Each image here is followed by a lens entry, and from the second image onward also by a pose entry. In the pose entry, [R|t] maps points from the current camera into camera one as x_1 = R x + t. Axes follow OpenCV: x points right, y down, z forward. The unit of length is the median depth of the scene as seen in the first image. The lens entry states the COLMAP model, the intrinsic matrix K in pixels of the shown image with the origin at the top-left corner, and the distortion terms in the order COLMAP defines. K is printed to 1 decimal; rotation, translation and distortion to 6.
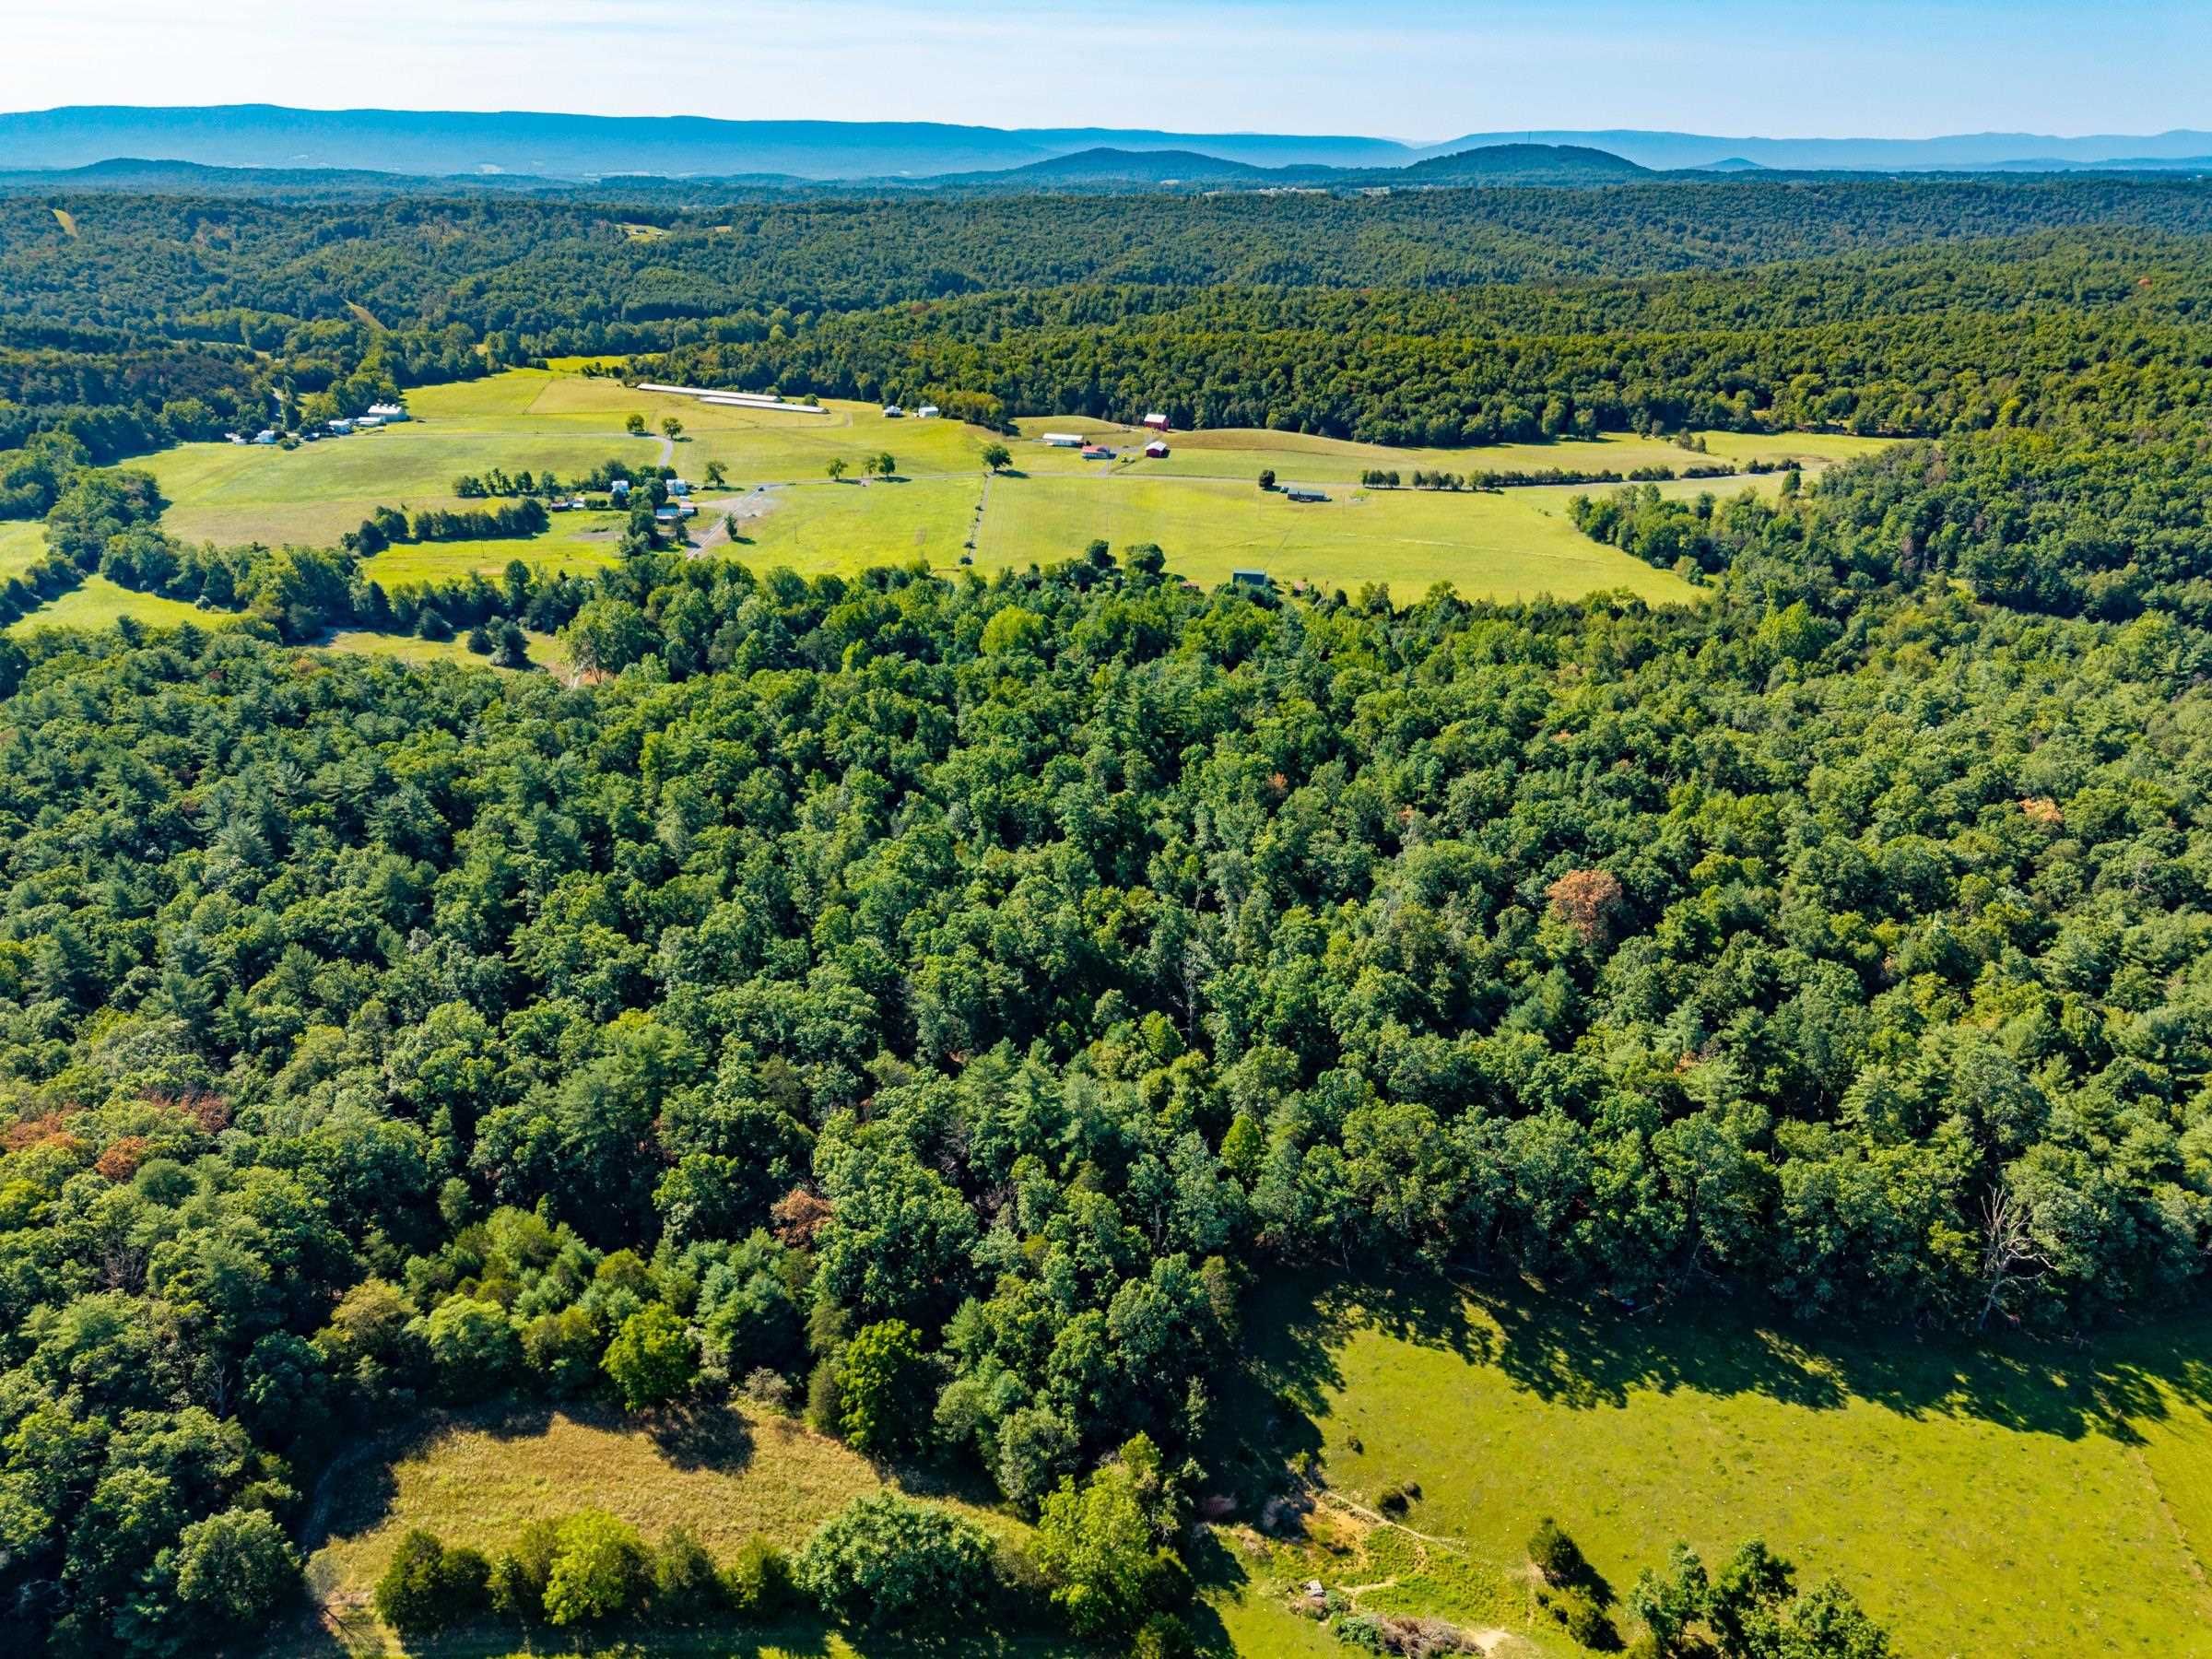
lens RADIAL K [[1526.8, 0, 1104.0], [0, 1526.8, 840.6], [0, 0, 1]] dist [0.038576, -0.057628]
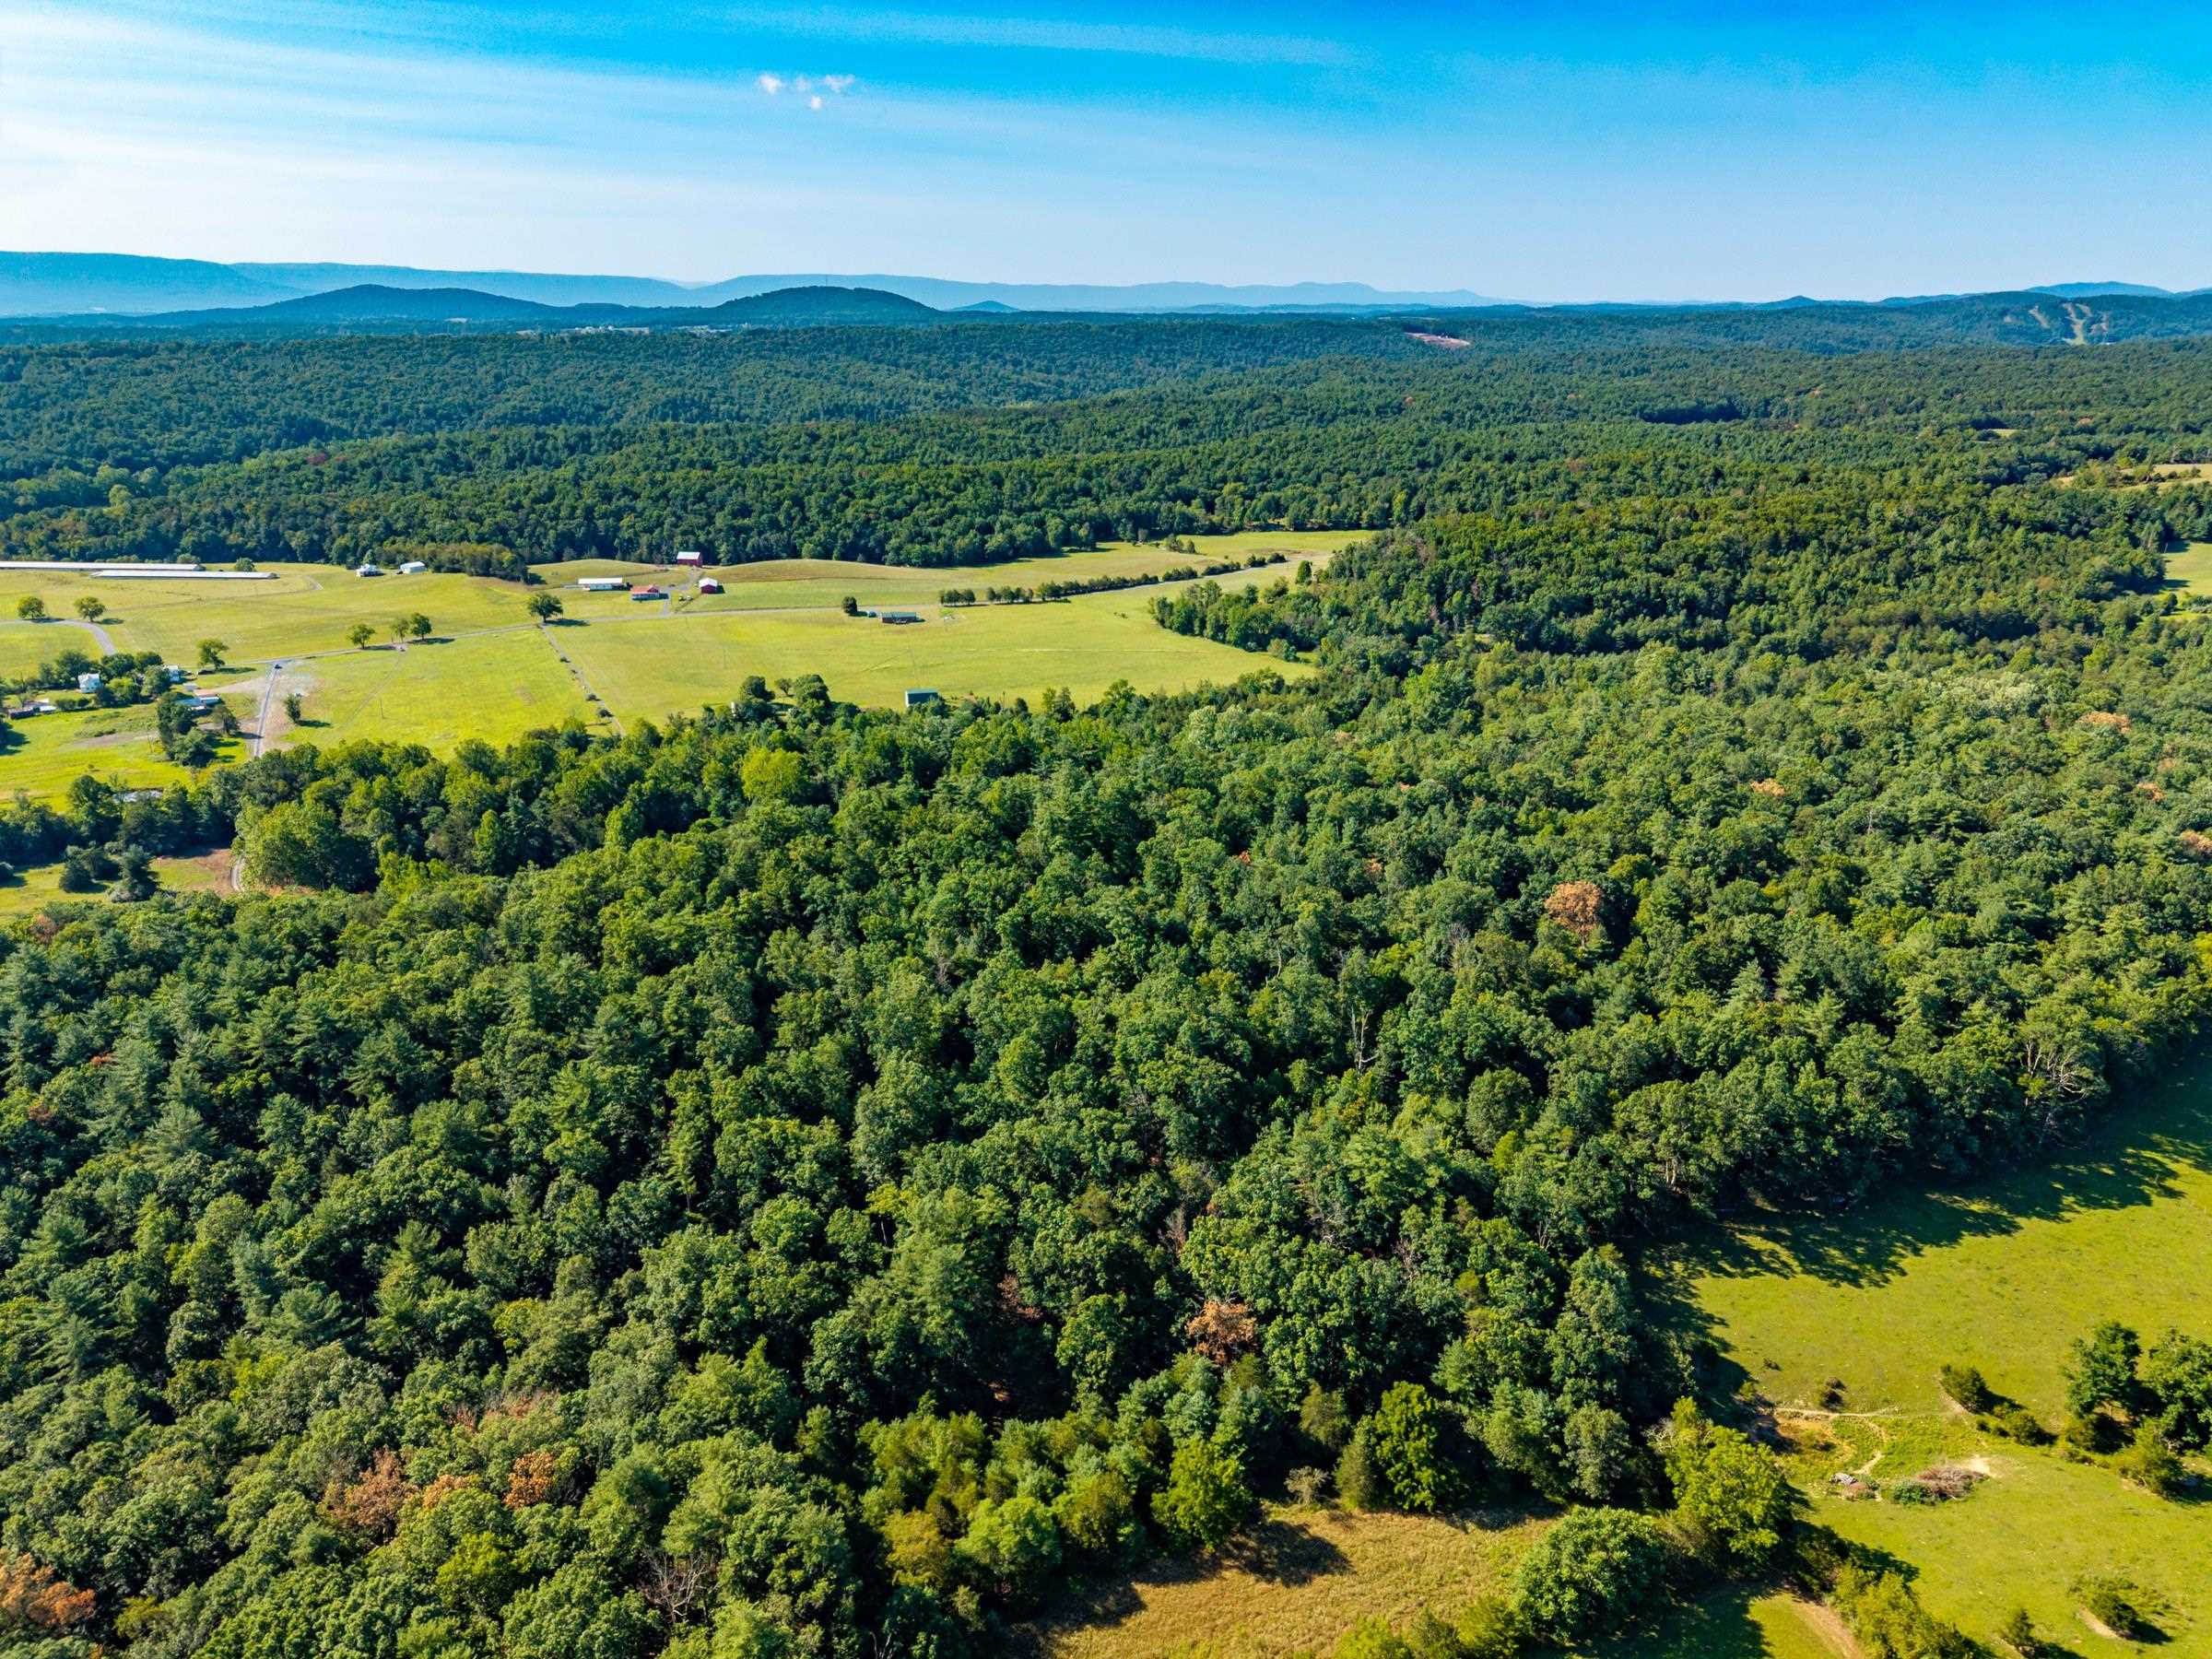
lens RADIAL K [[1543.3, 0, 1165.4], [0, 1543.3, 823.0], [0, 0, 1]] dist [0.048407, -0.052200]
pose [[0.886201, -0.146356, 0.439576, -0.172700], [0.186606, 0.981186, -0.049520, -0.008502], [-0.424058, 0.125912, 0.896839, 0.022447]]
